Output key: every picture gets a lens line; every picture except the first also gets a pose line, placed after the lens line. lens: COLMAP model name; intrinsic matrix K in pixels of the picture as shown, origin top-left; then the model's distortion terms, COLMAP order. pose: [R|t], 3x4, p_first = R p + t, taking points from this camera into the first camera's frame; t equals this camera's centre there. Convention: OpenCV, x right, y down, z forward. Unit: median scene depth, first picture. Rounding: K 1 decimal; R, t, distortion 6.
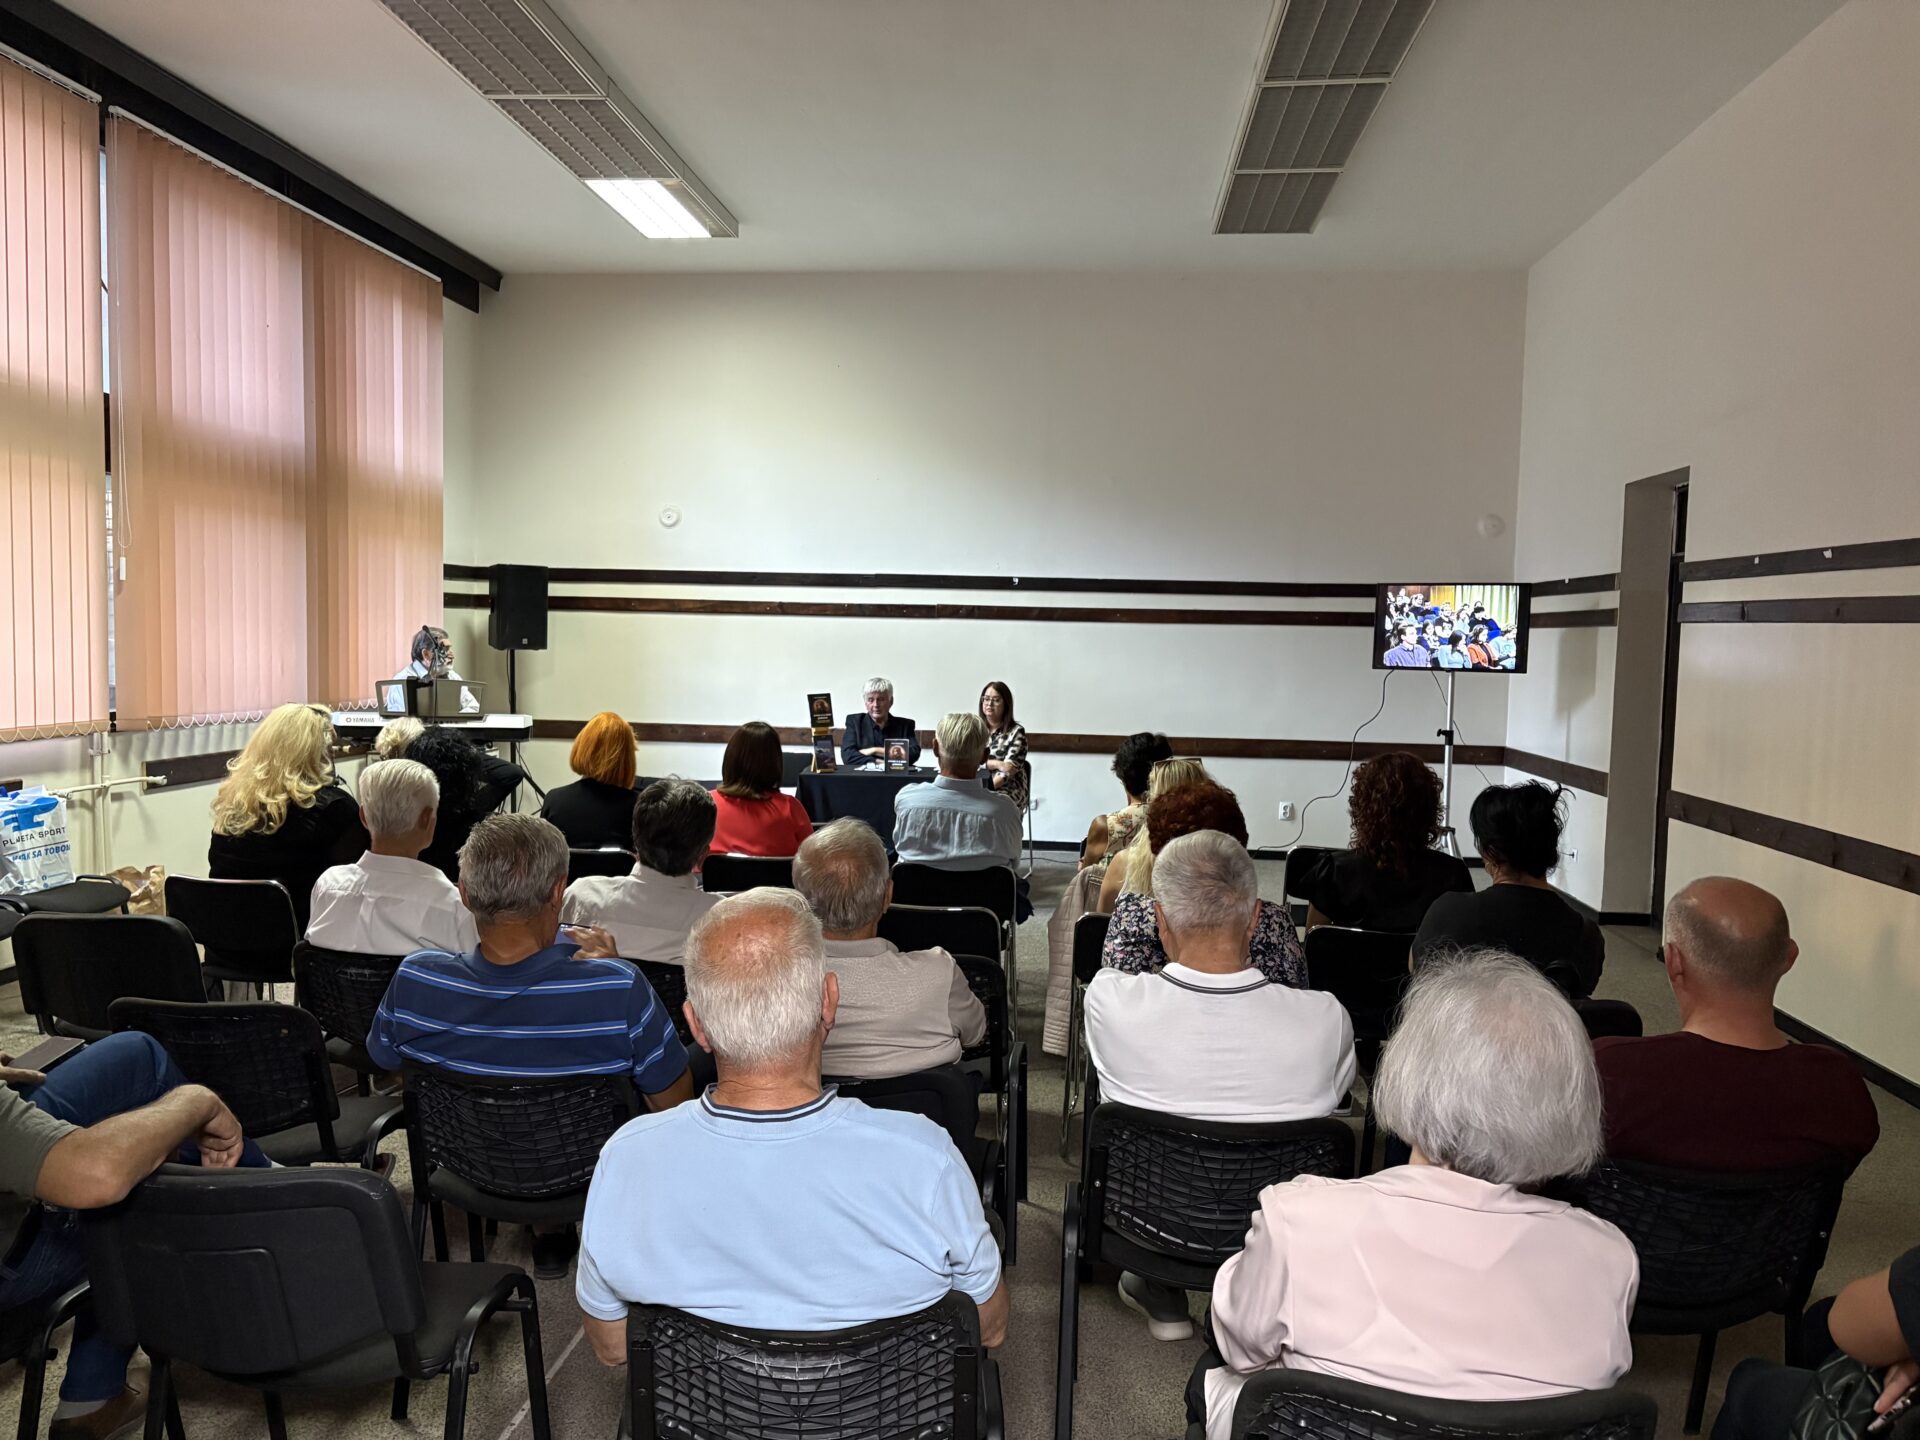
lens RADIAL K [[1516.5, 0, 962.7], [0, 1516.5, 720.5], [0, 0, 1]] dist [0.053290, -0.025652]
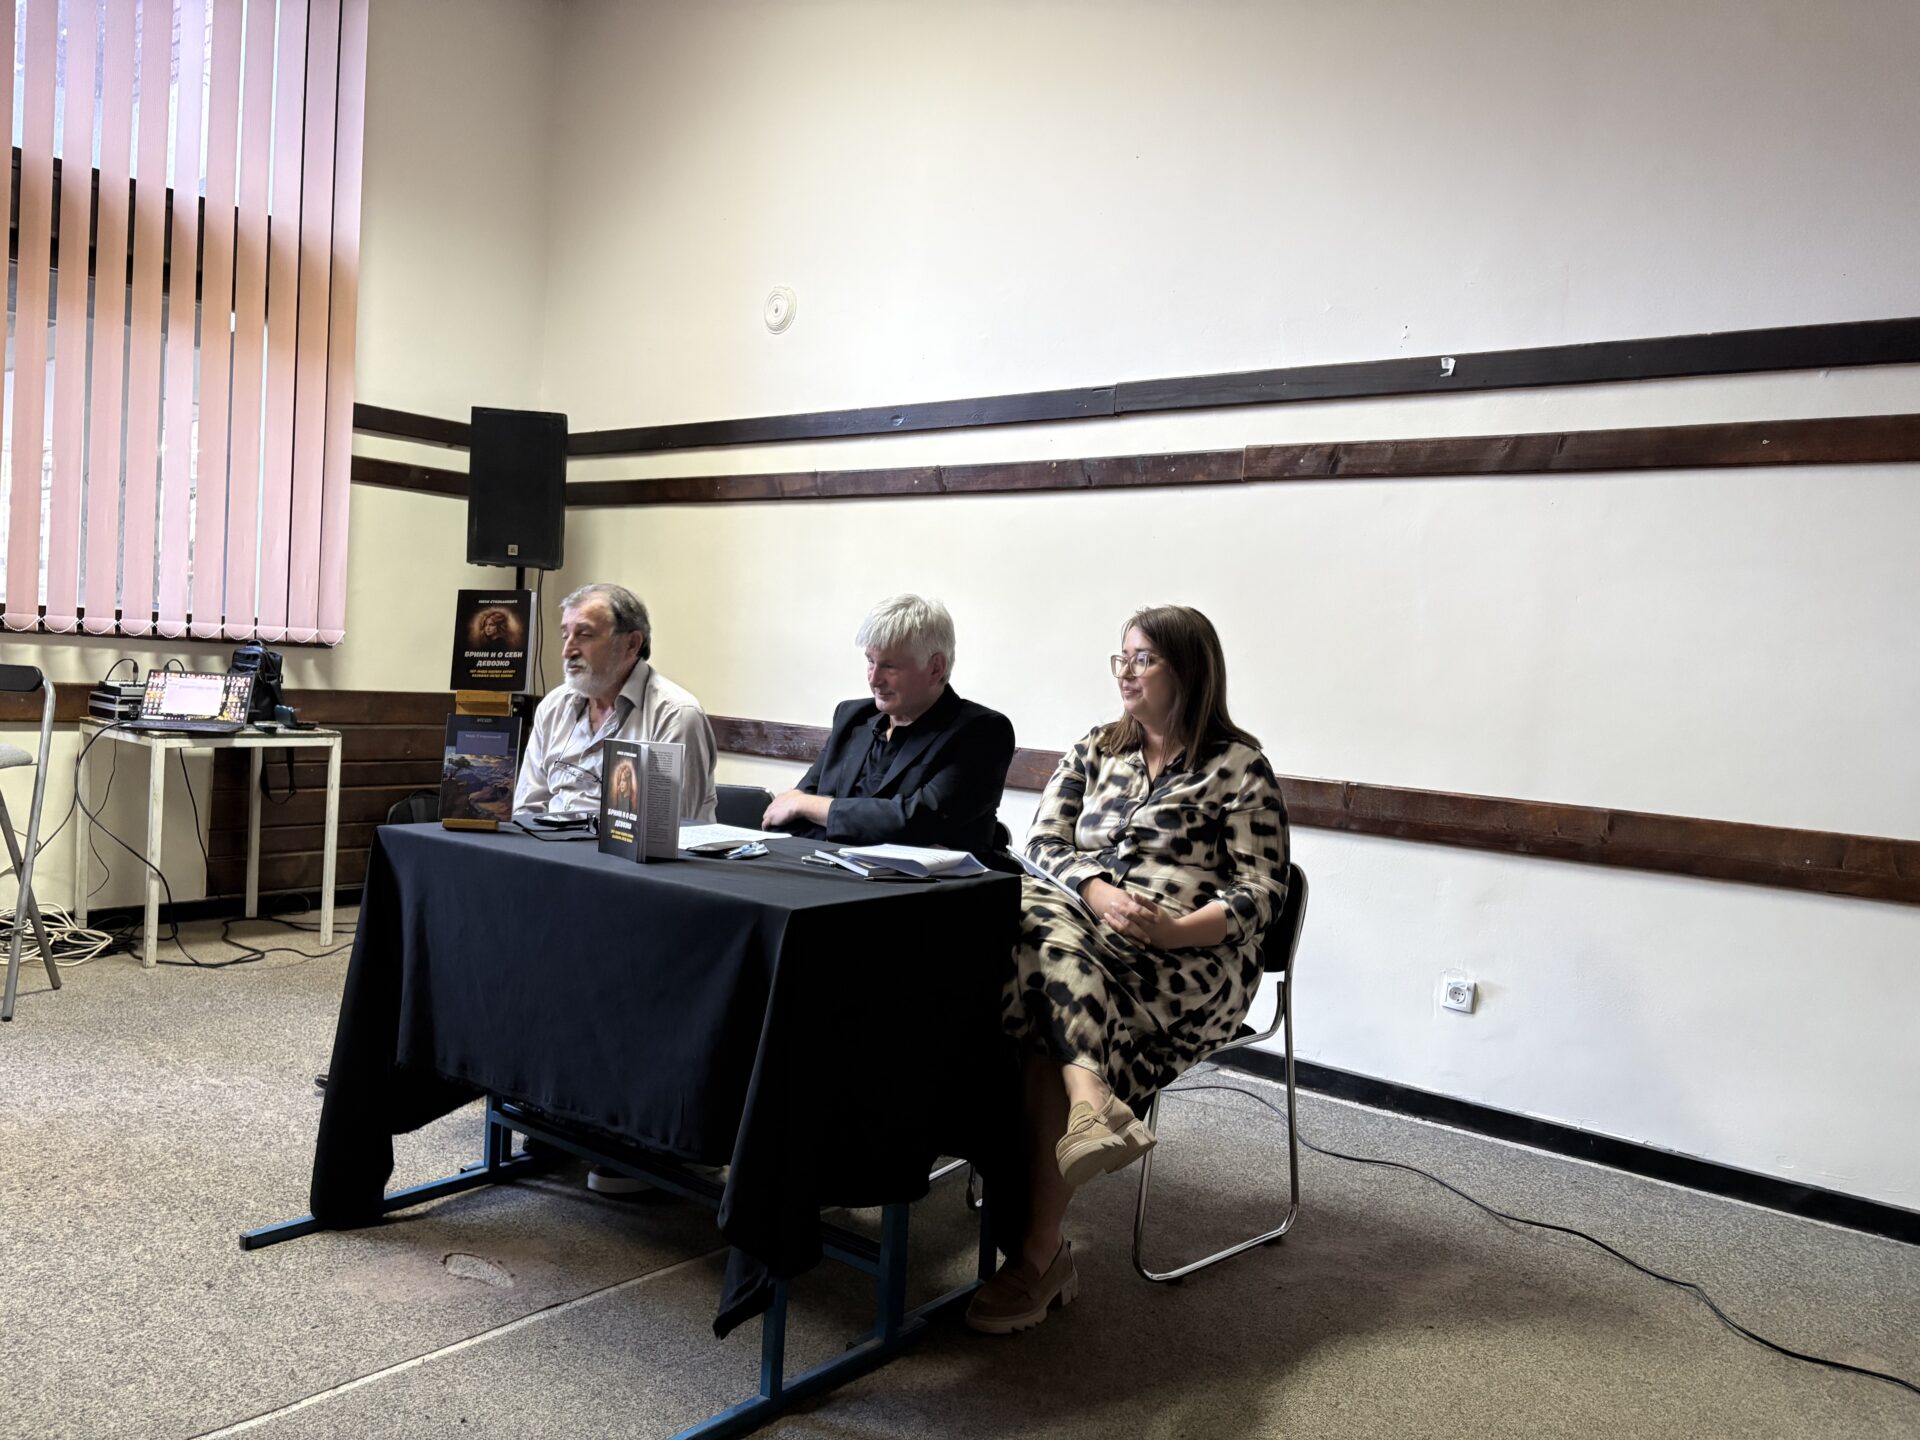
lens RADIAL K [[1516.5, 0, 964.9], [0, 1516.5, 719.1], [0, 0, 1]] dist [0.053290, -0.025652]
pose [[0.820068, 0.043760, -0.570590, 0.159041], [-0.074363, 0.996767, -0.030432, 0.011092], [0.567414, 0.067388, 0.820671, 0.679166]]
